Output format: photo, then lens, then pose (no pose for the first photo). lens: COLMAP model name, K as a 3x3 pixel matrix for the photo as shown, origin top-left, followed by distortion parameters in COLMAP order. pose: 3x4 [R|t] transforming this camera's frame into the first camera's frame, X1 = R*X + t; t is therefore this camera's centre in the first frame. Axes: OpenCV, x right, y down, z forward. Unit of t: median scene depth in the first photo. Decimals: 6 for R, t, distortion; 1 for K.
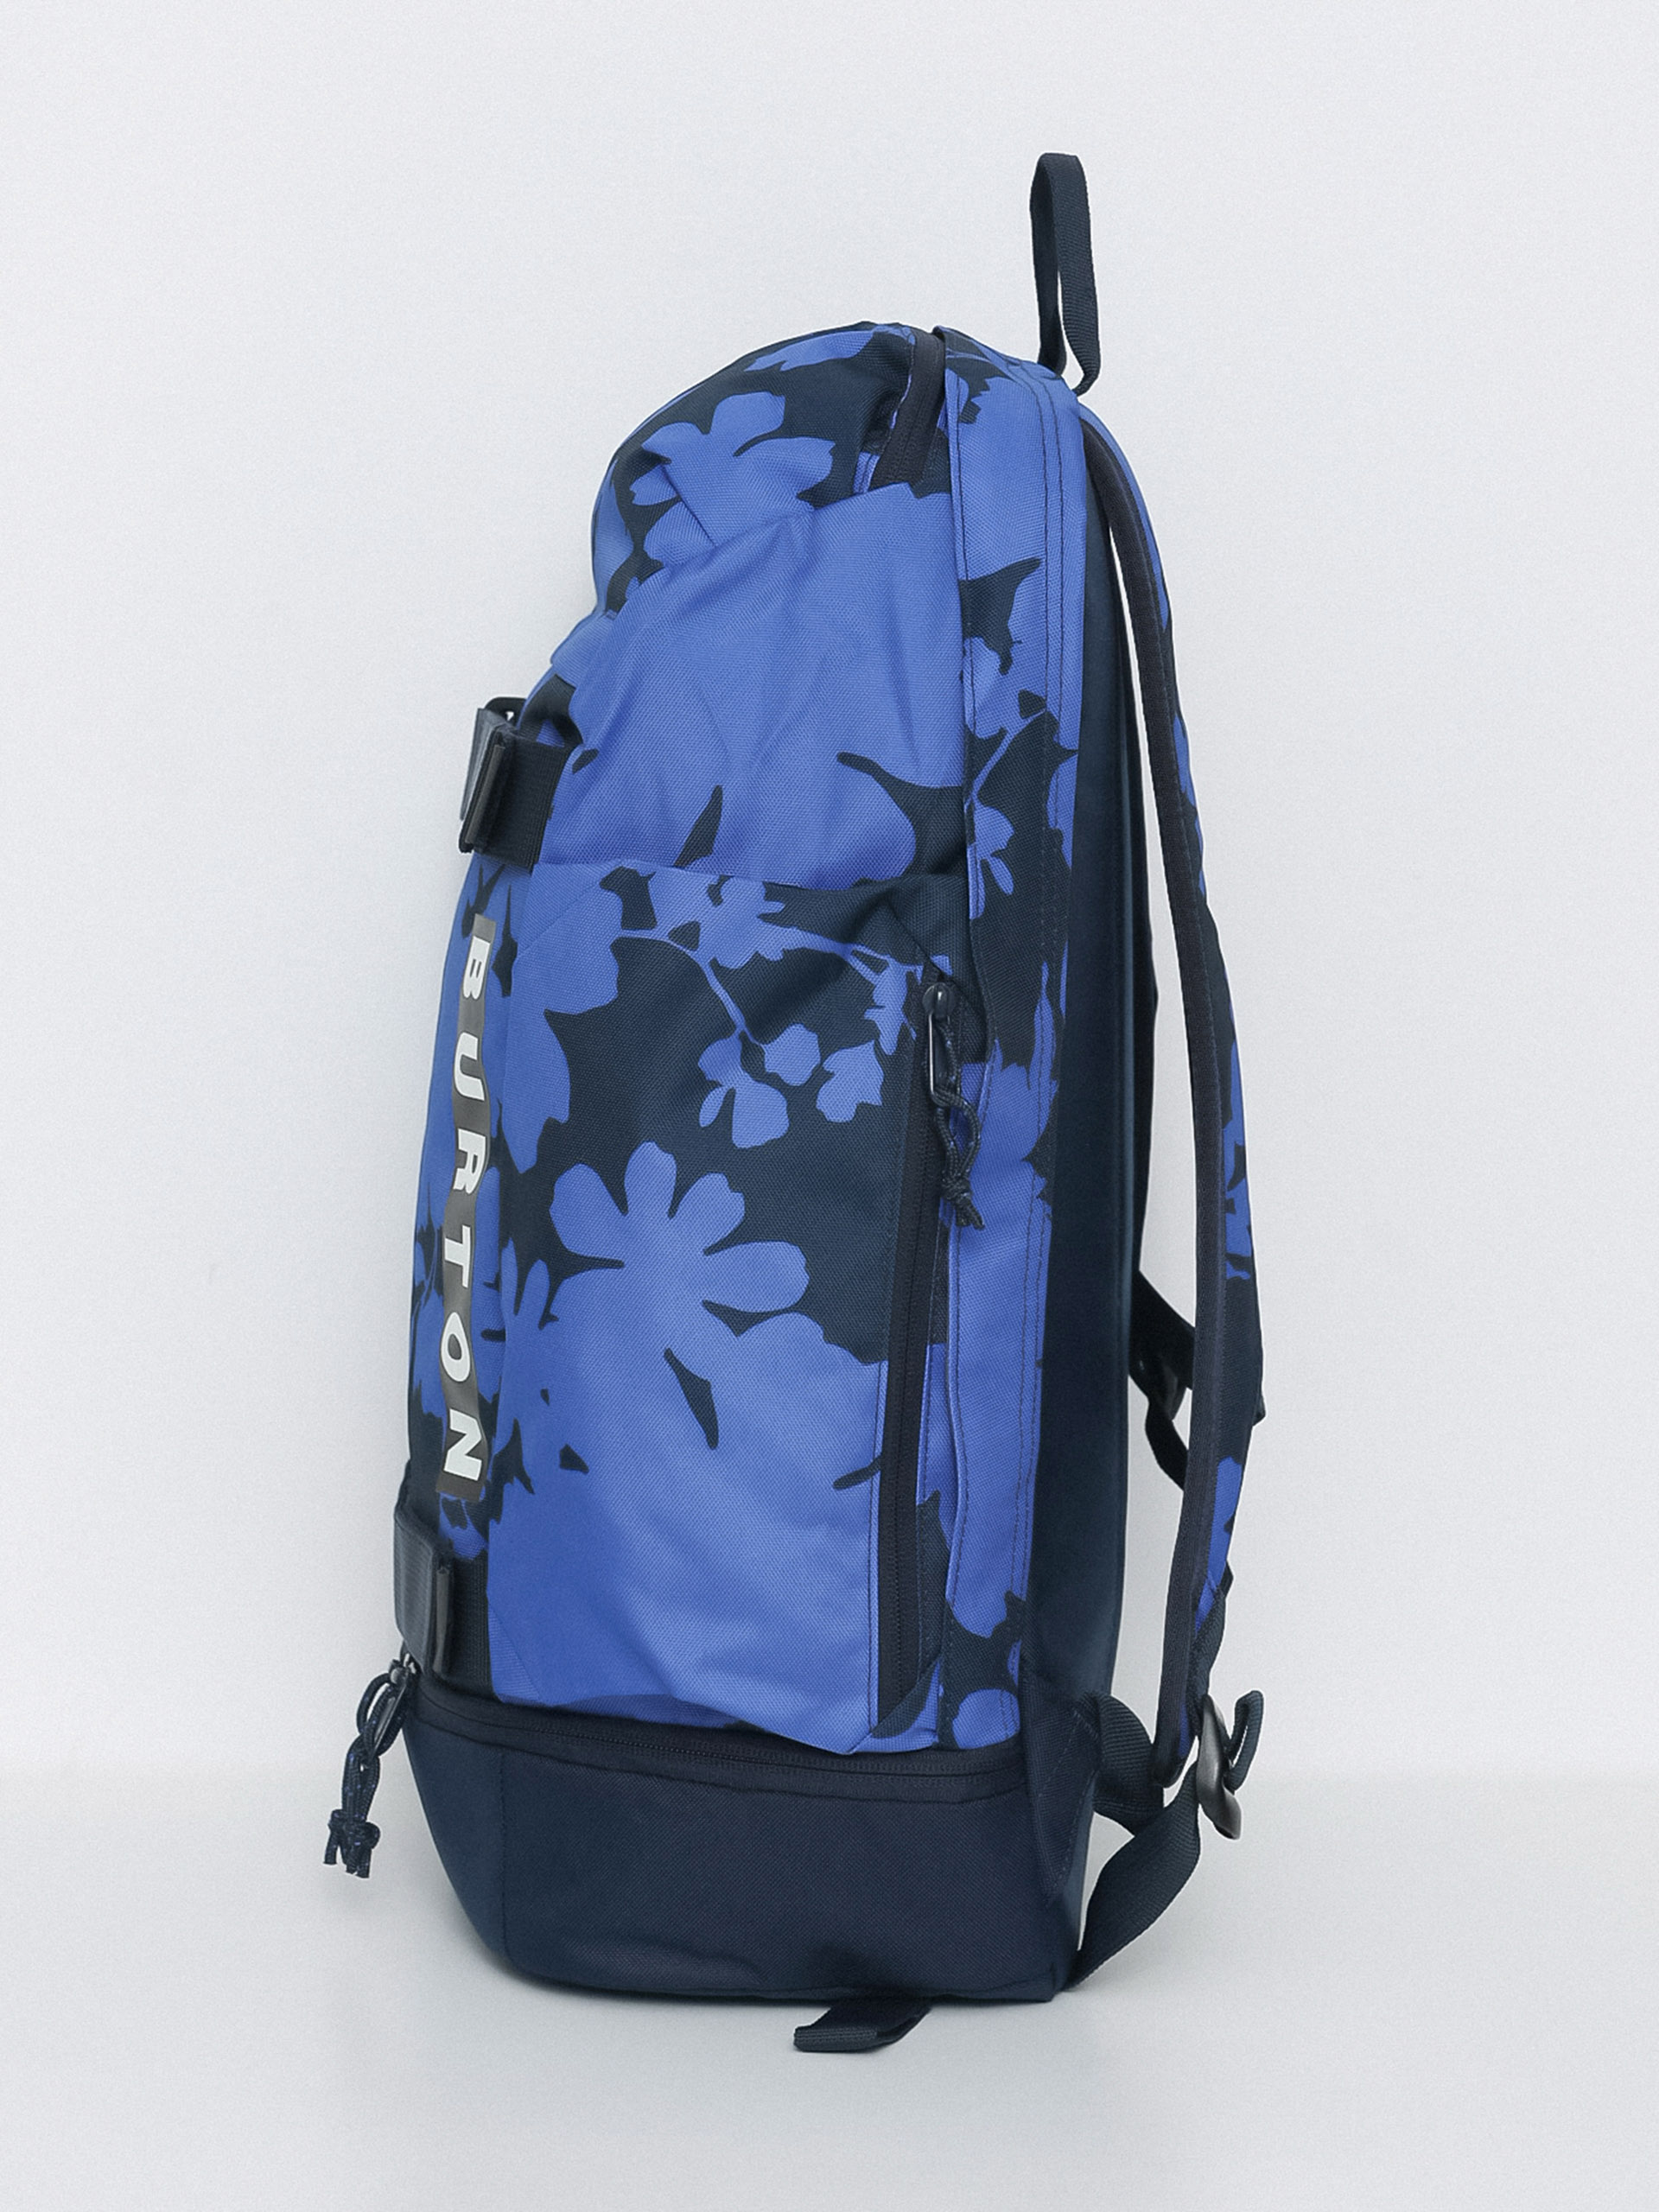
lens RADIAL K [[3712.5, 0, 984.5], [0, 3712.5, 1106.9], [0, 0, 1]] dist [0.139701, -0.181177]
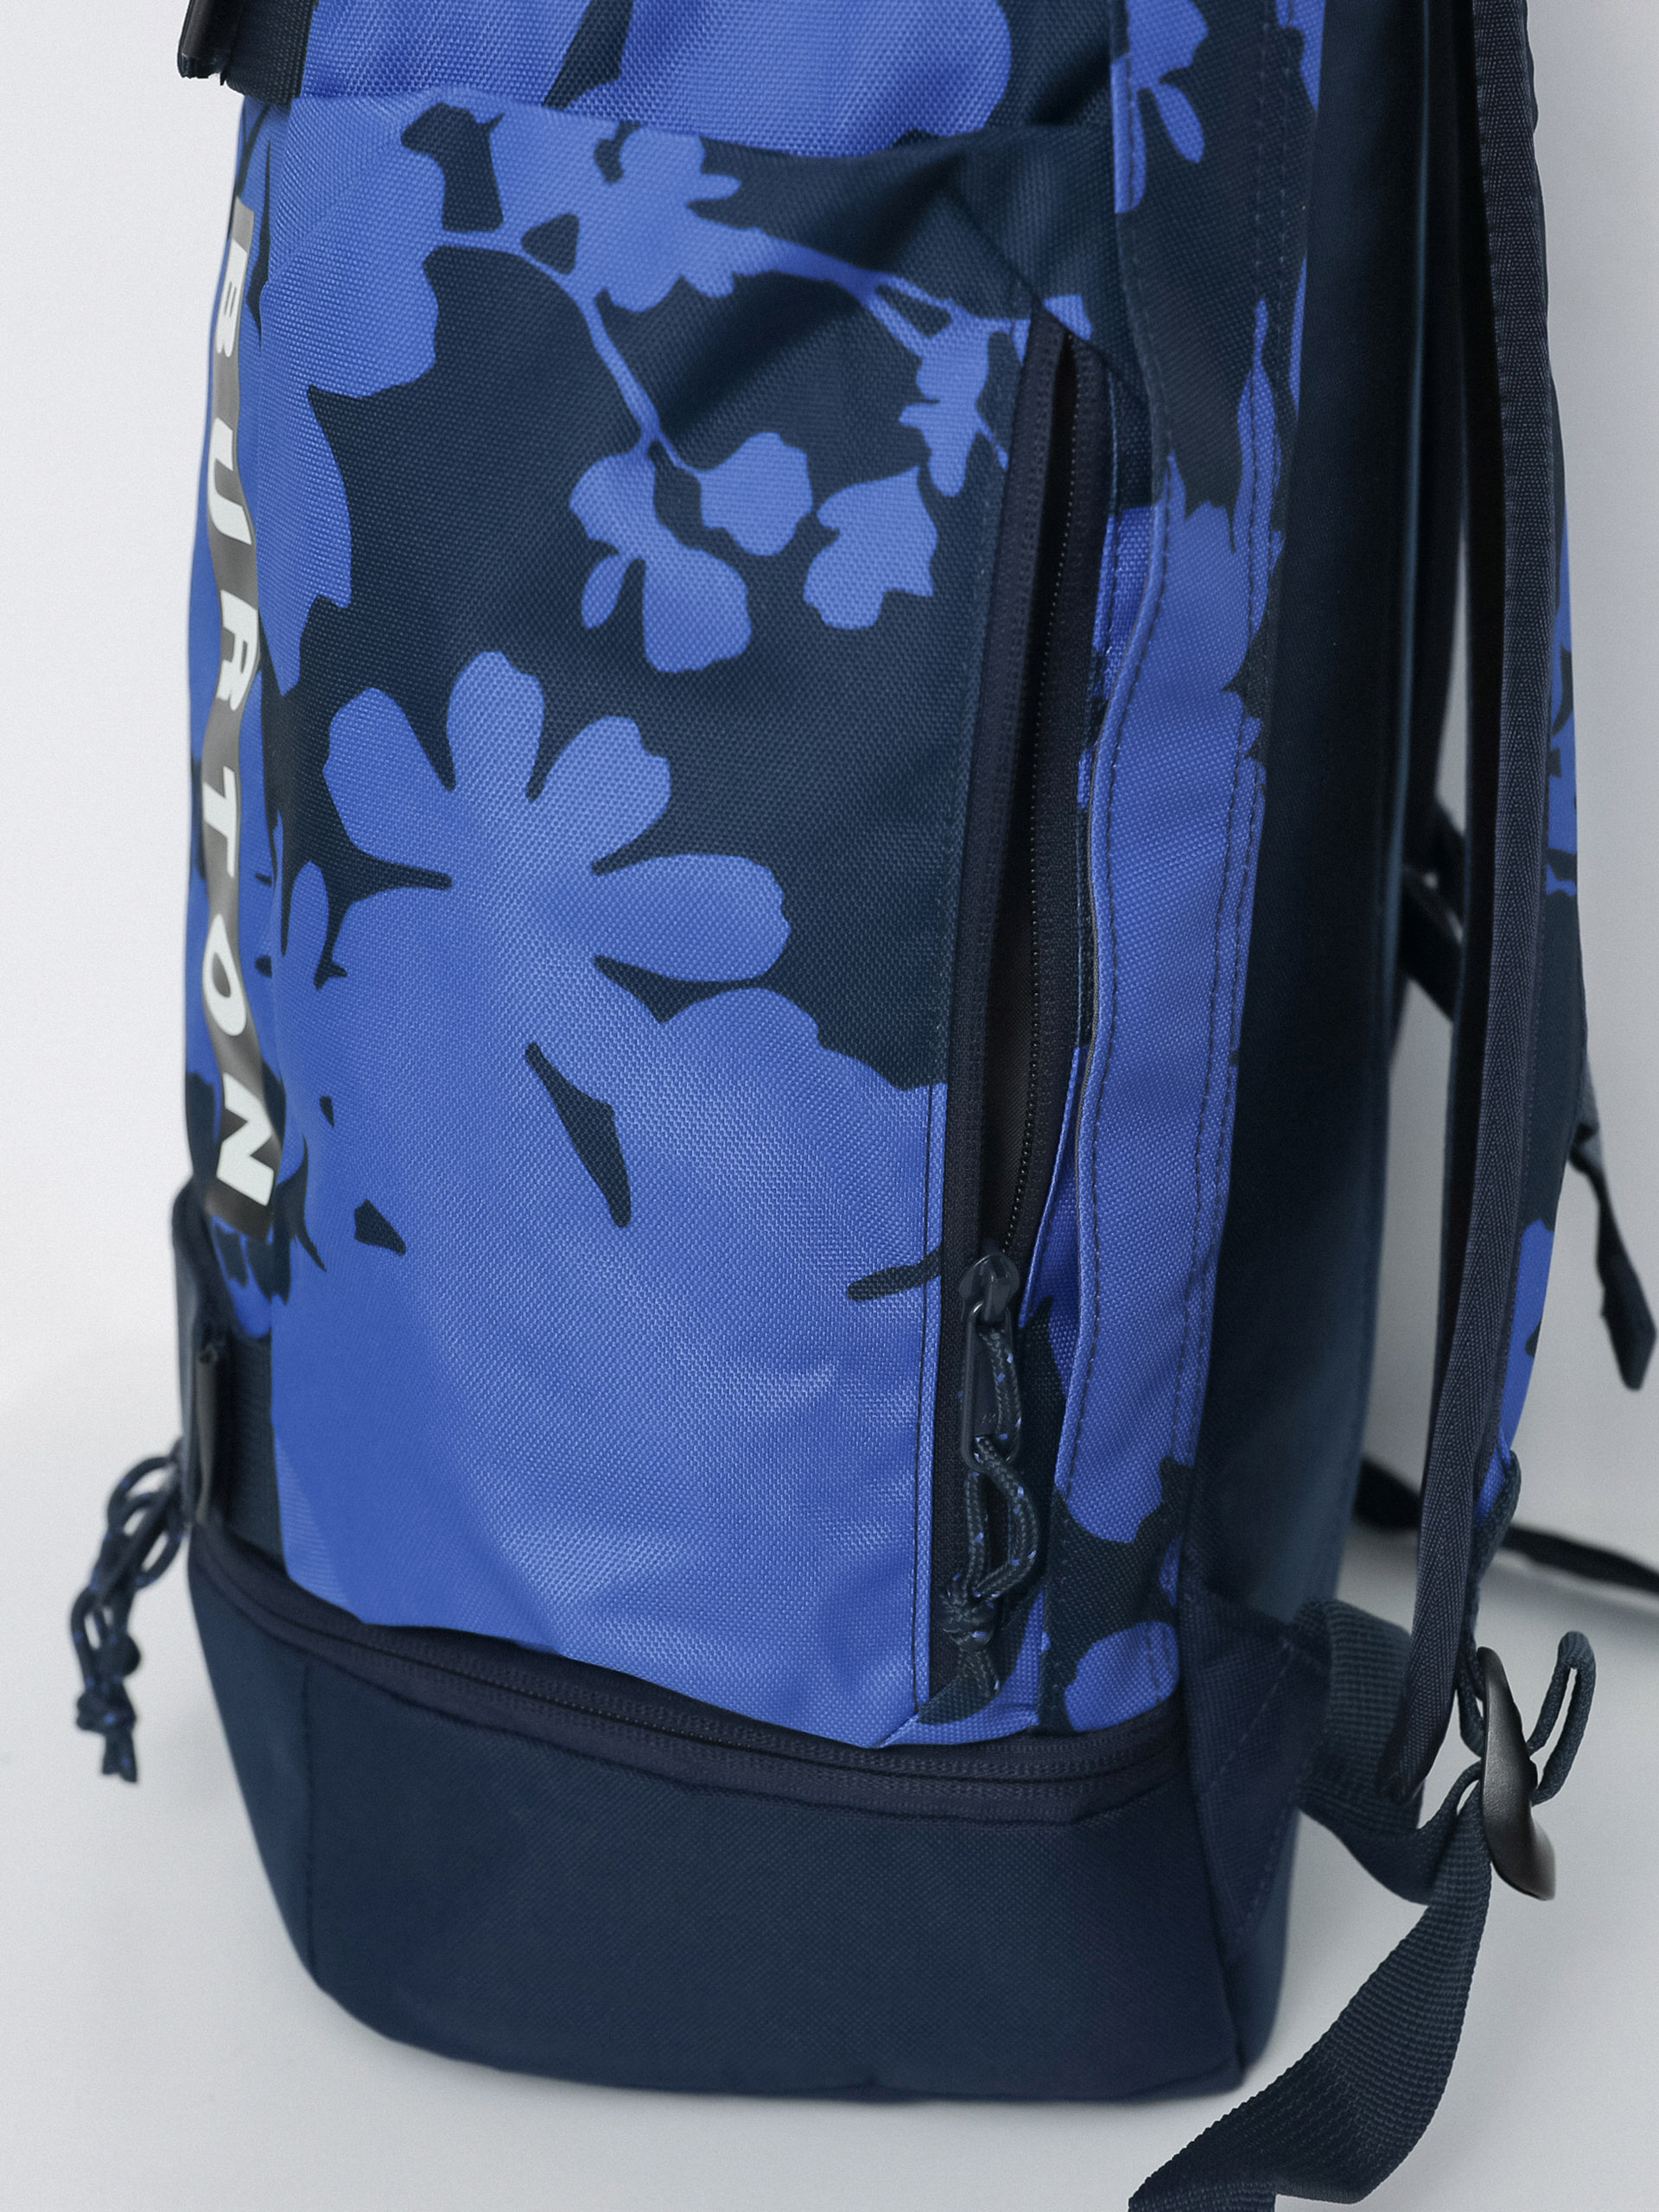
lens RADIAL K [[3712.5, 0, 984.5], [0, 3712.5, 1106.9], [0, 0, 1]] dist [0.139701, -0.181177]
pose [[0.998161, 0.022312, -0.056359, 0.009138], [-0.011835, 0.983631, 0.179808, -0.022483], [0.059449, -0.178810, 0.982086, 0.472635]]
